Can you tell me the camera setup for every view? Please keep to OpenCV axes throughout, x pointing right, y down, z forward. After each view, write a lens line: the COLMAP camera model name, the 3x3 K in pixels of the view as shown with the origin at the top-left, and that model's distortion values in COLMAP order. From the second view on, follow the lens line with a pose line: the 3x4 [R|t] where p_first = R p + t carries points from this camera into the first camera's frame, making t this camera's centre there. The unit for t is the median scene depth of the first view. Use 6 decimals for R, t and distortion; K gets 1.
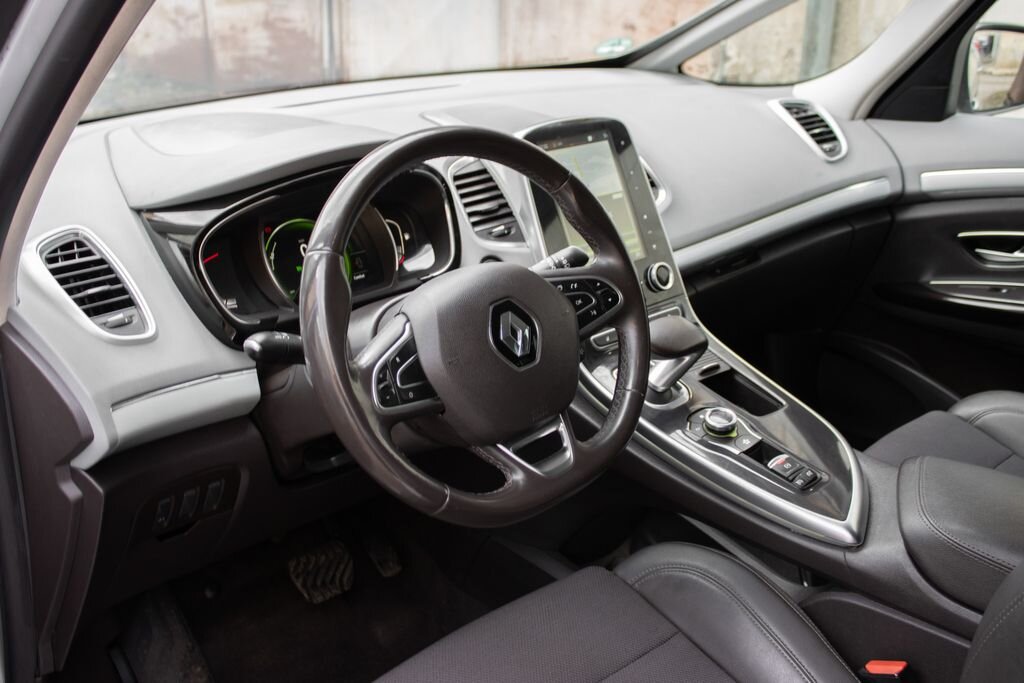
lens RADIAL K [[1064.3, 0, 512.0], [0, 1064.3, 341.5], [0, 0, 1]] dist [-0.054233, -0.004522]
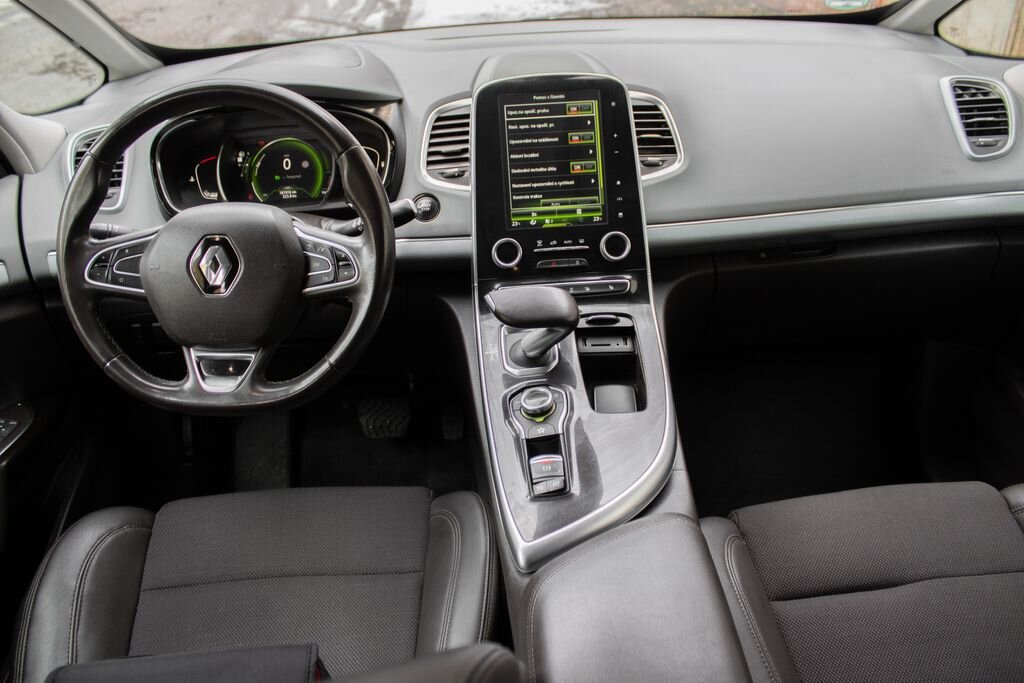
lens RADIAL K [[856.7, 0, 512.0], [0, 856.7, 341.5], [0, 0, 1]] dist [-0.177267, 0.239078]
pose [[0.774485, 0.281714, -0.566401, 0.523952], [-0.192530, 0.957861, 0.213156, -0.123353], [0.602582, -0.056037, 0.796087, 0.303965]]
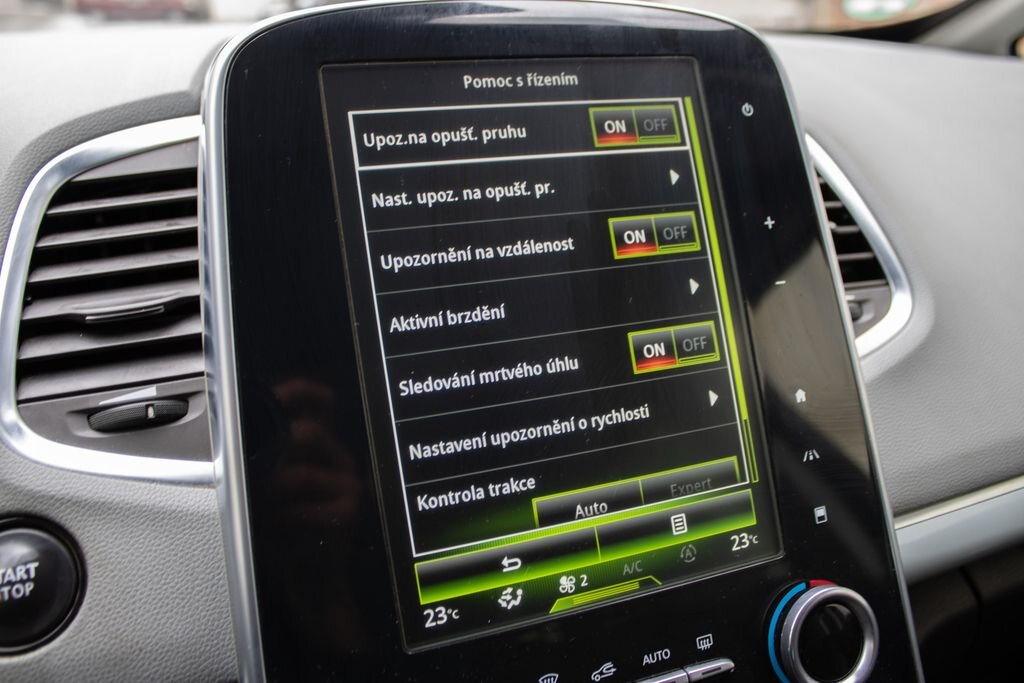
lens RADIAL K [[860.1, 0, 512.0], [0, 860.1, 341.5], [0, 0, 1]] dist [-0.088949, 0.005069]
pose [[0.926000, 0.131168, -0.354003, 0.130496], [-0.134621, 0.990784, 0.014972, -0.122296], [0.352704, 0.033793, 0.935124, 0.763081]]
